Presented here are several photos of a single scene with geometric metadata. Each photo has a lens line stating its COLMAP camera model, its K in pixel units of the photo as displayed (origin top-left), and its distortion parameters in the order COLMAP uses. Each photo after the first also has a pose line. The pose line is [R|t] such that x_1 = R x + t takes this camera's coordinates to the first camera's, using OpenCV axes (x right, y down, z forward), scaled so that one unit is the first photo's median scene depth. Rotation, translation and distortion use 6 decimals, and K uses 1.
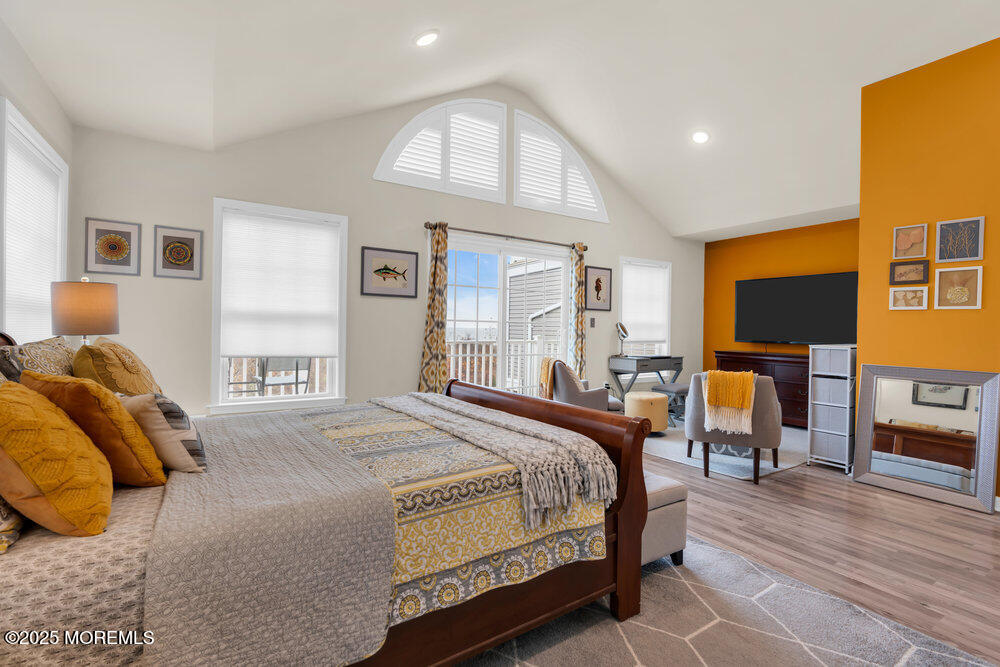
lens RADIAL K [[459.5, 0, 499.6], [0, 459.5, 327.1], [0, 0, 1]] dist [-0.003536, -0.000401]
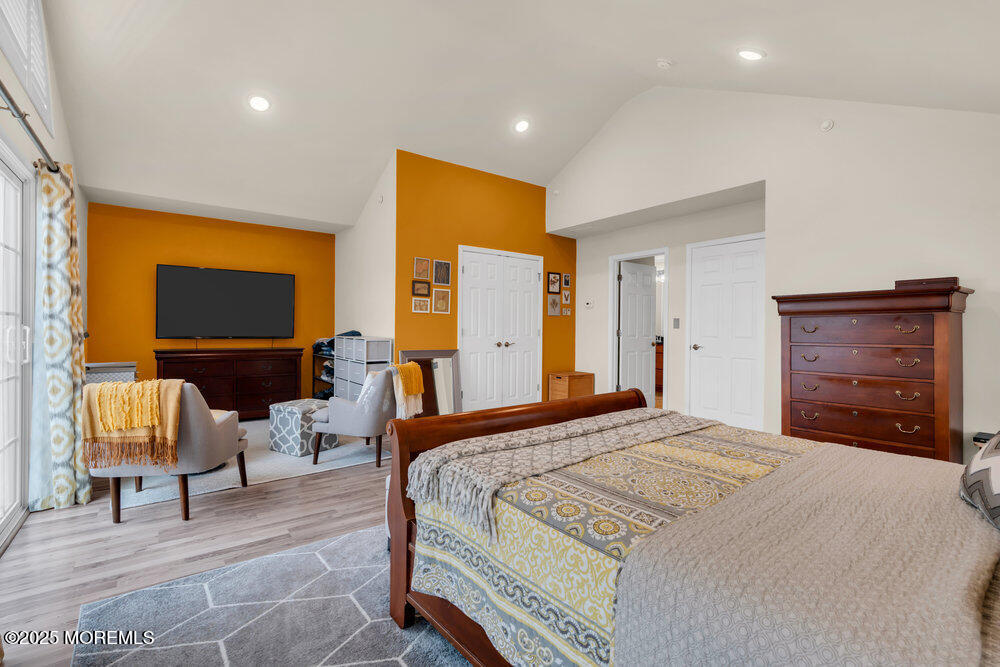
lens RADIAL K [[453.6, 0, 496.4], [0, 453.6, 330.3], [0, 0, 1]] dist [-0.009895, -0.000110]
pose [[-0.081634, -0.022350, 0.996412, -0.576579], [-0.013405, 0.999683, 0.021325, -0.013631], [-0.996572, -0.011616, -0.081908, 0.785022]]
